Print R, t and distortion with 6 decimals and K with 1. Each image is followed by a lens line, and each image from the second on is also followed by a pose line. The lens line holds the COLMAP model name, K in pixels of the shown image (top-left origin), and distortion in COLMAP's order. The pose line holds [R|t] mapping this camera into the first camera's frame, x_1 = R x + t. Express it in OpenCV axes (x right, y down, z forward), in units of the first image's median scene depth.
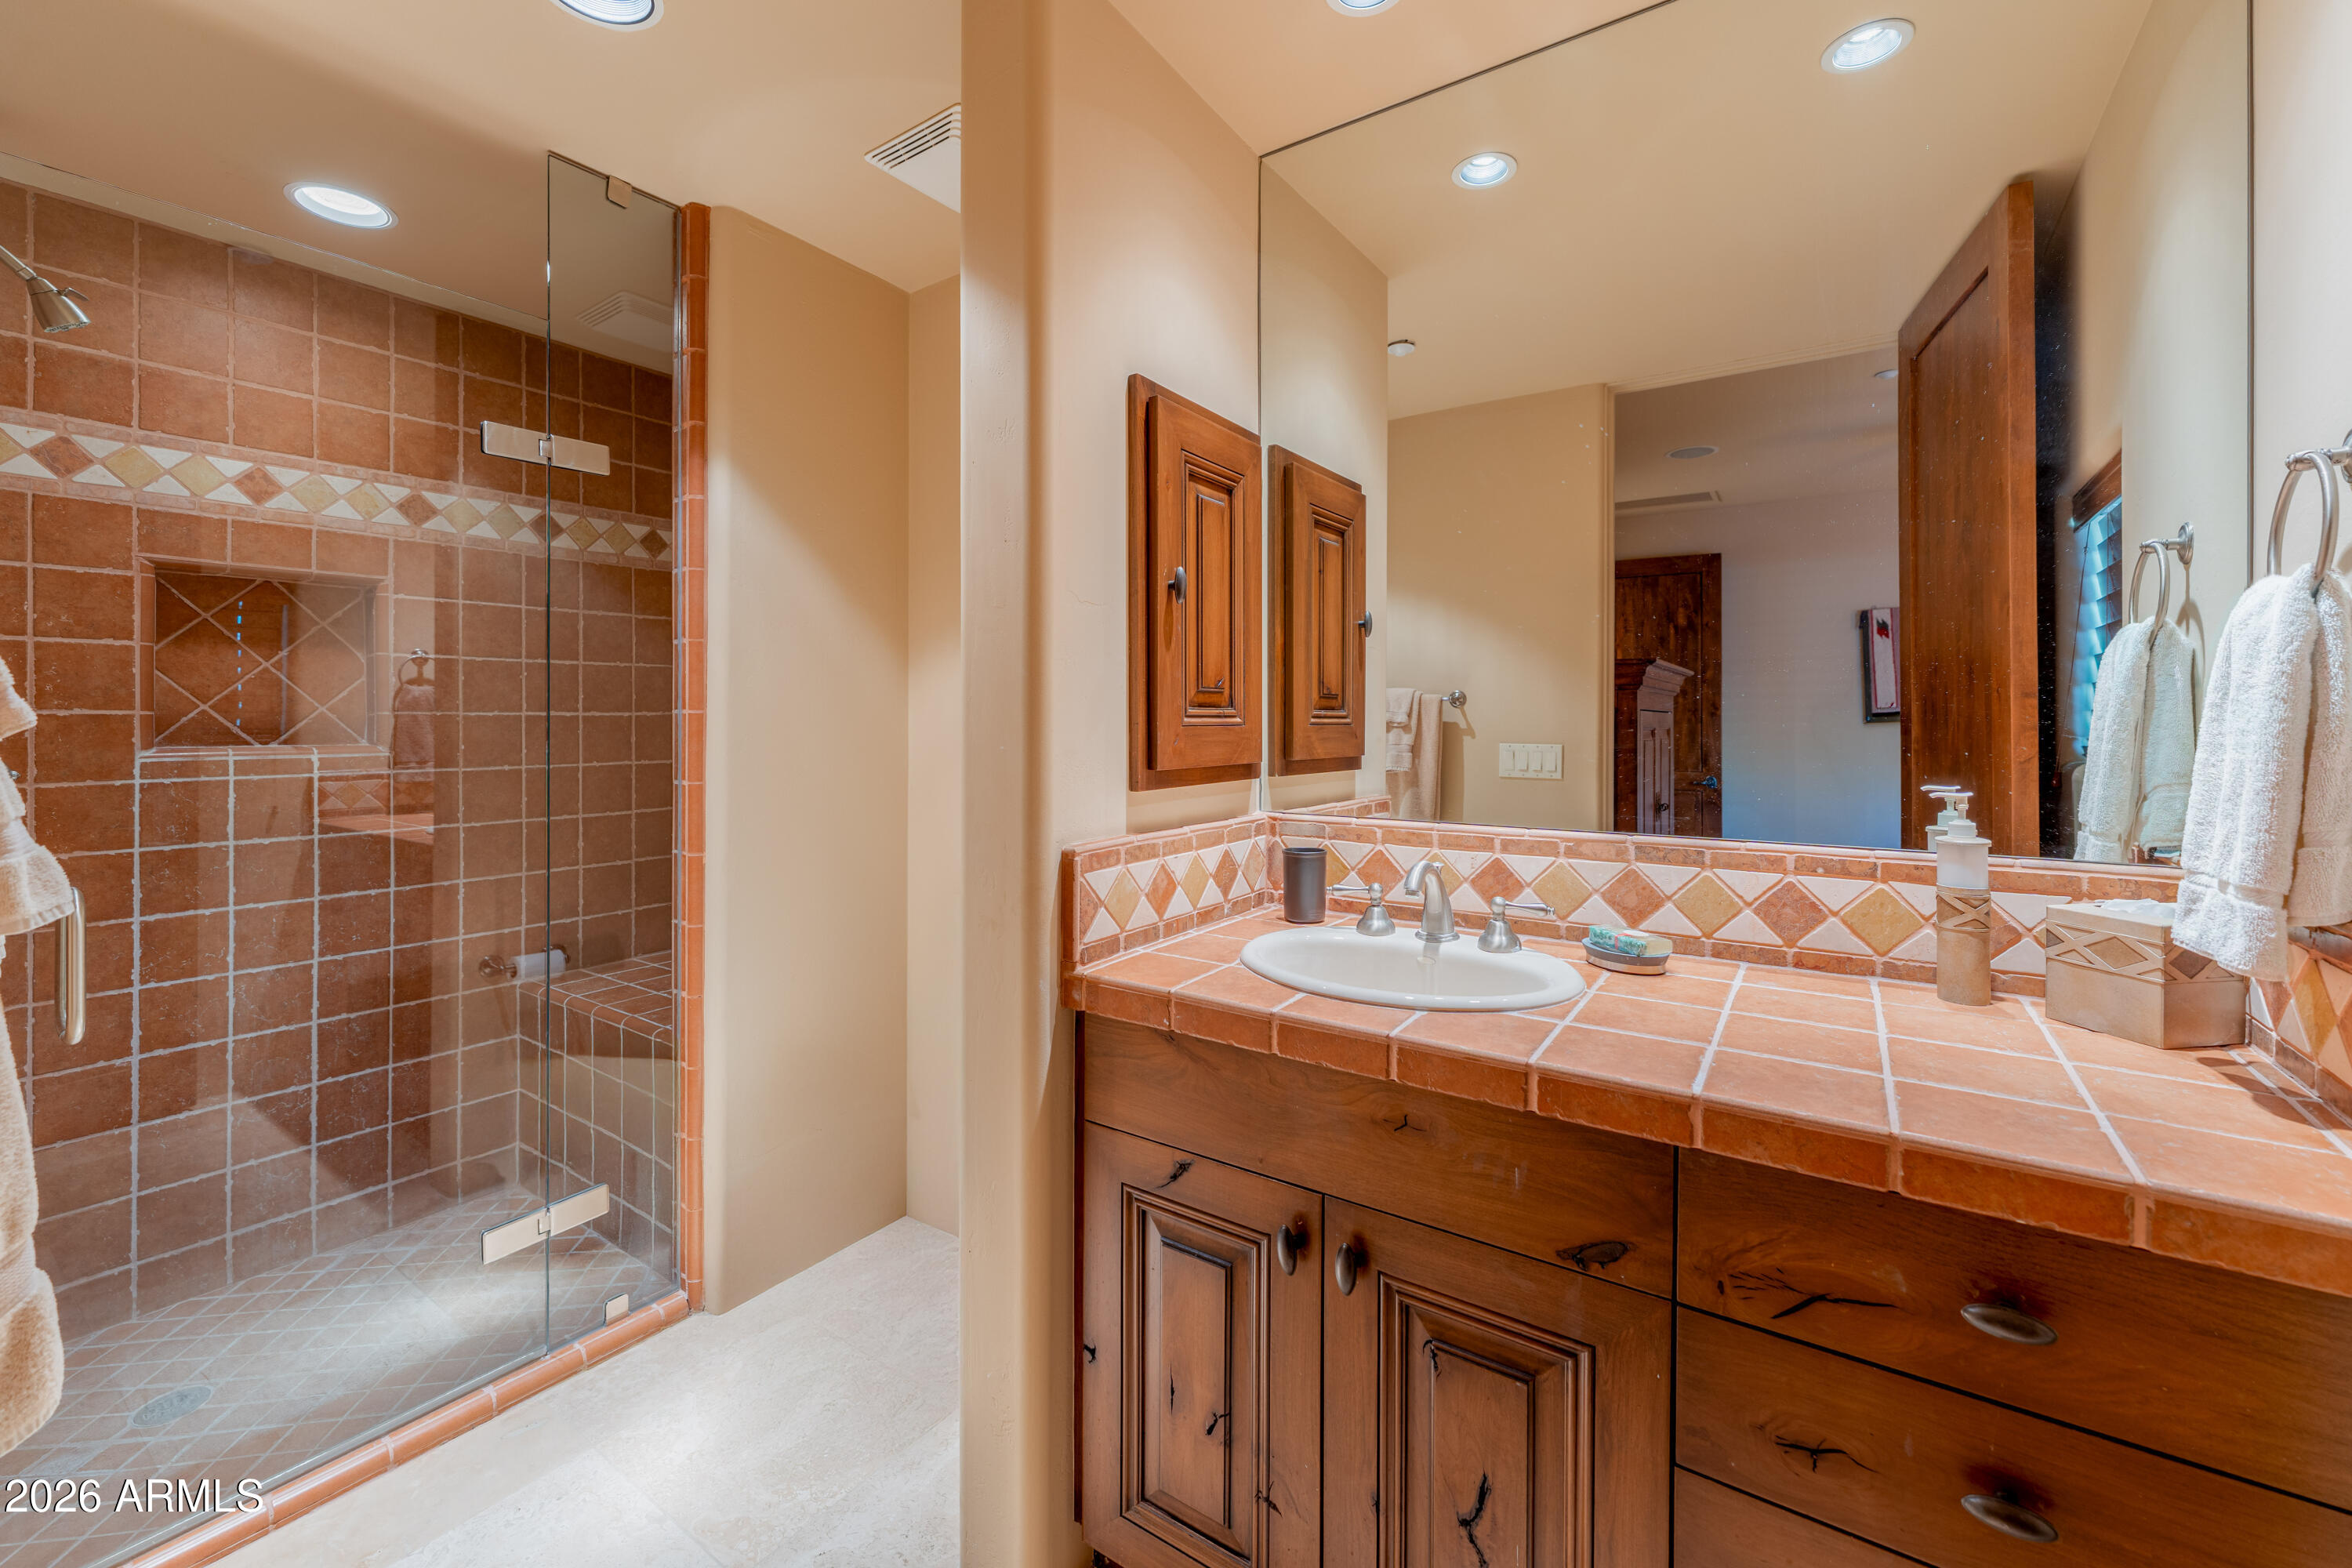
lens RADIAL K [[947.7, 0, 1150.4], [0, 947.7, 724.5], [0, 0, 1]] dist [-0.002898, 0.000569]
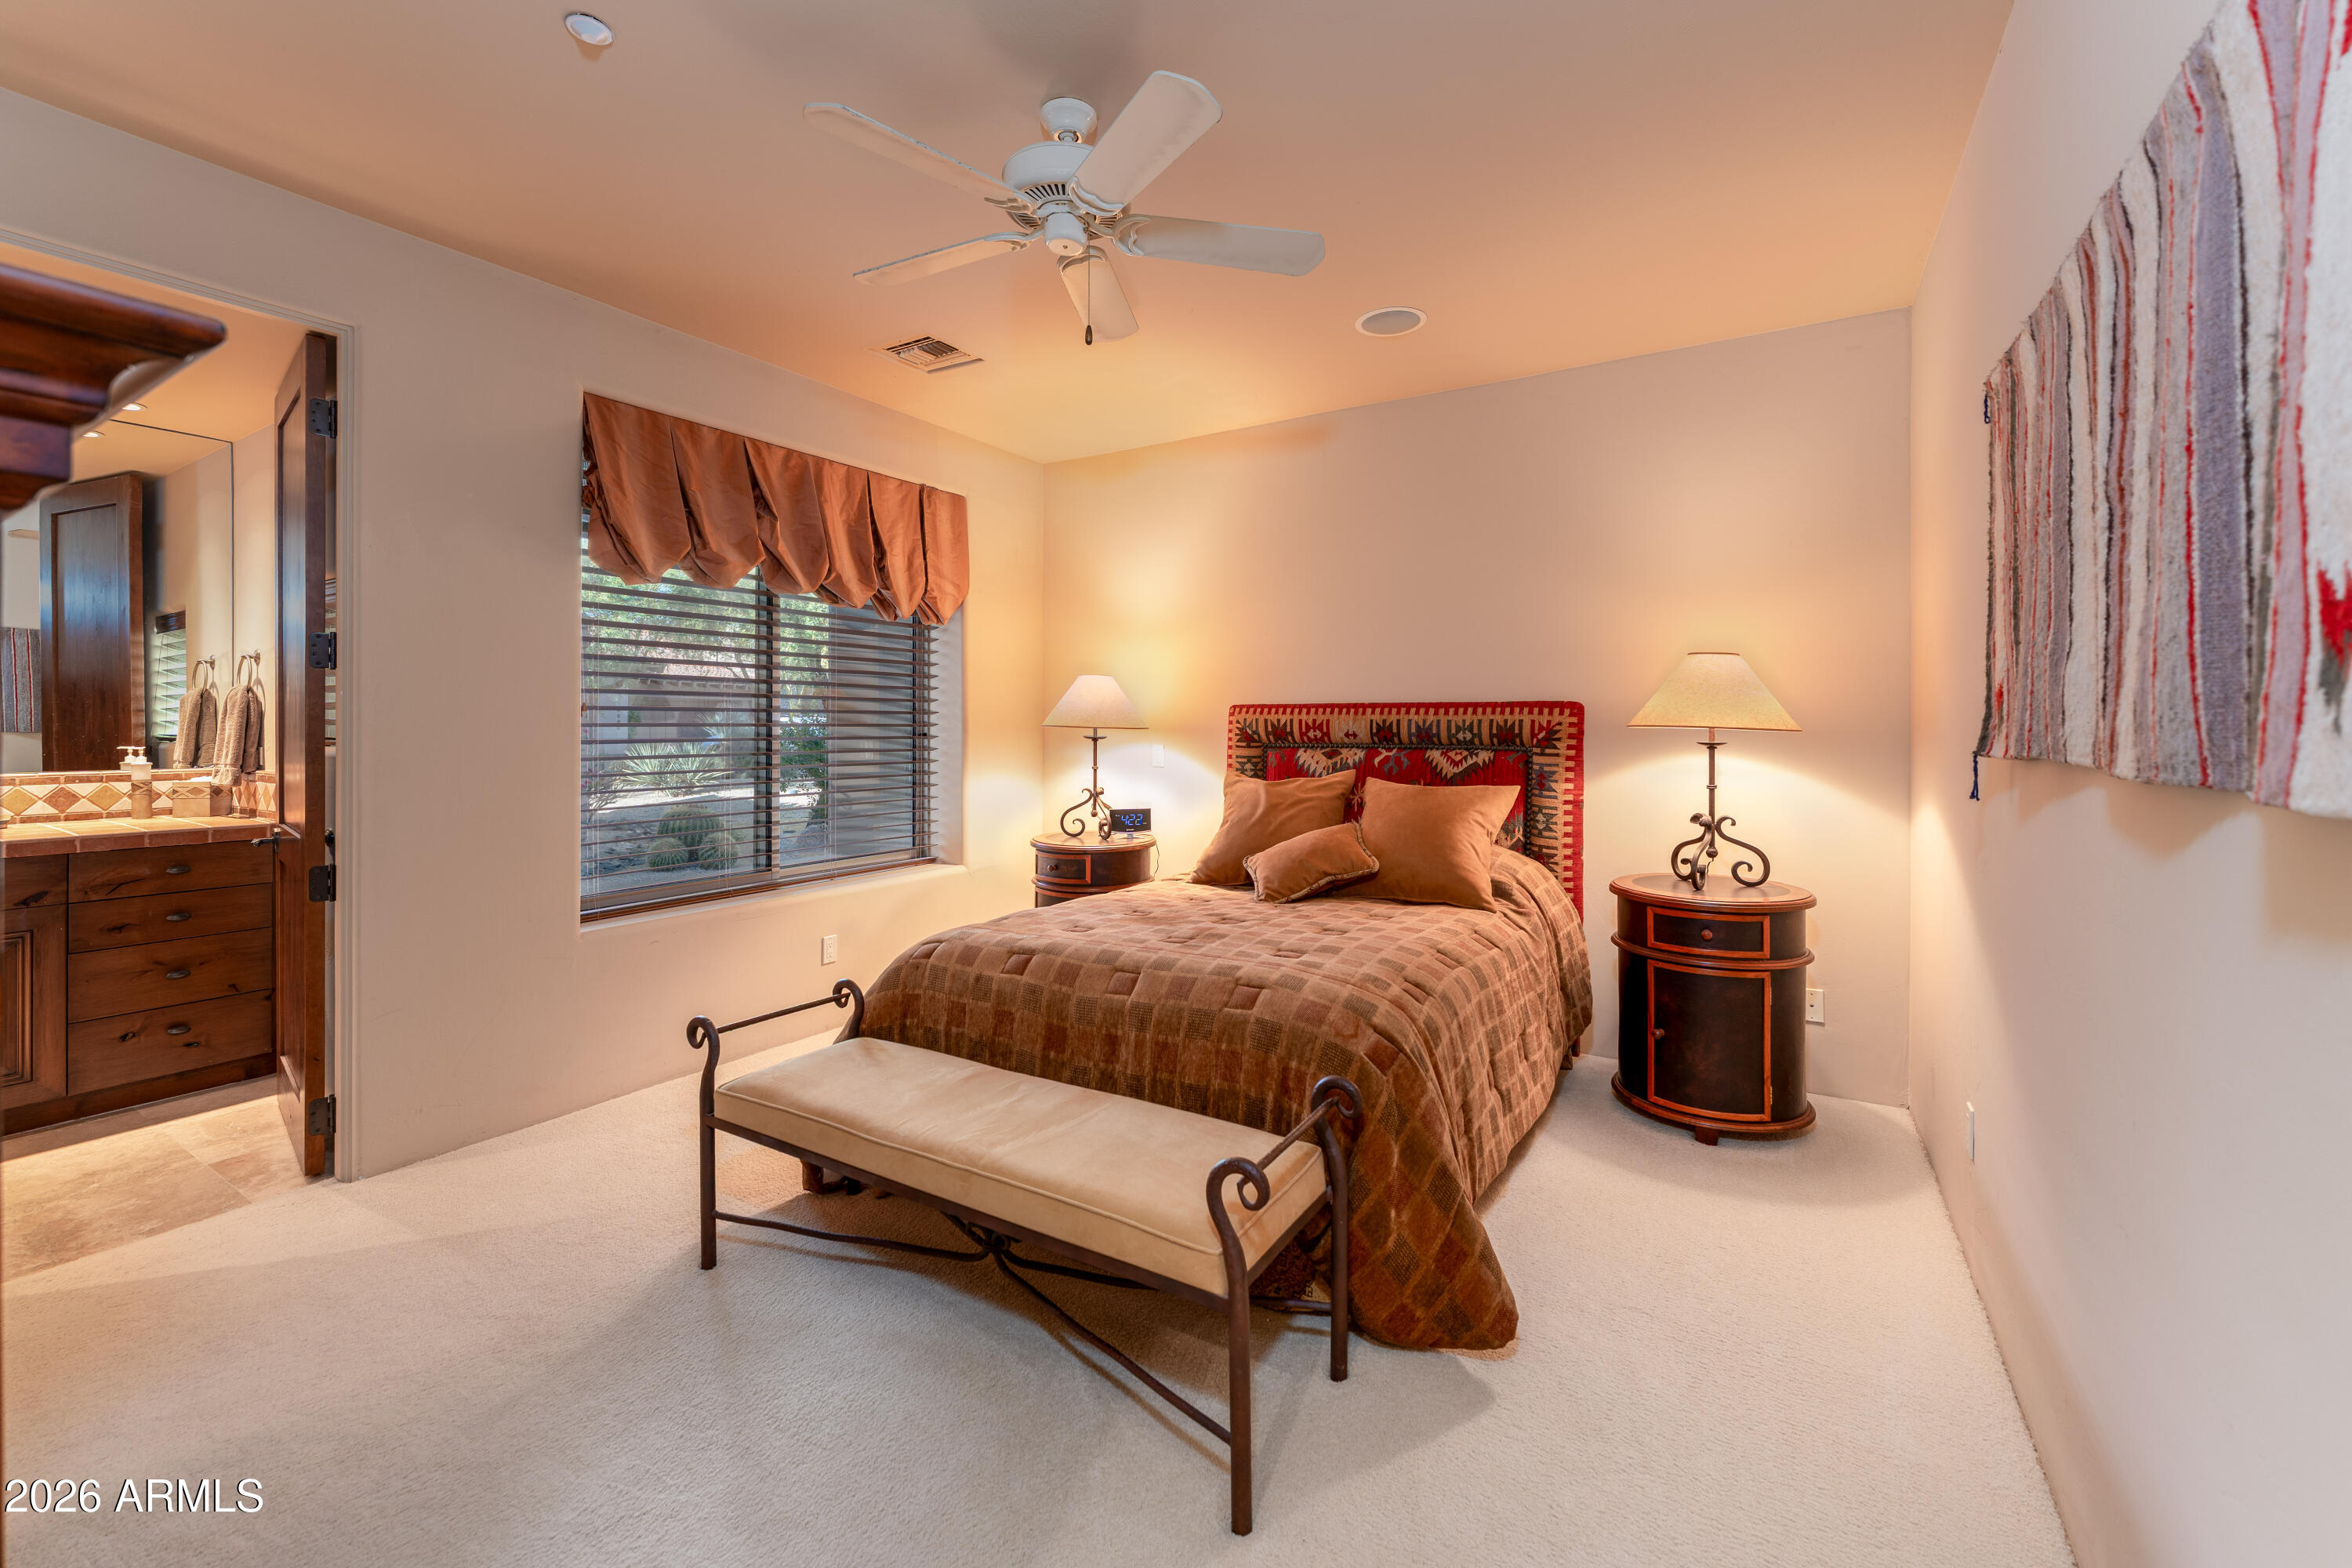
lens RADIAL K [[947.7, 0, 1168.4], [0, 947.7, 735.6], [0, 0, 1]] dist [-0.002898, 0.000569]
pose [[-0.064048, -0.007537, 0.997918, -2.203013], [0.000460, 0.999971, 0.007582, 0.016915], [-0.997947, 0.000945, -0.064042, -1.927558]]
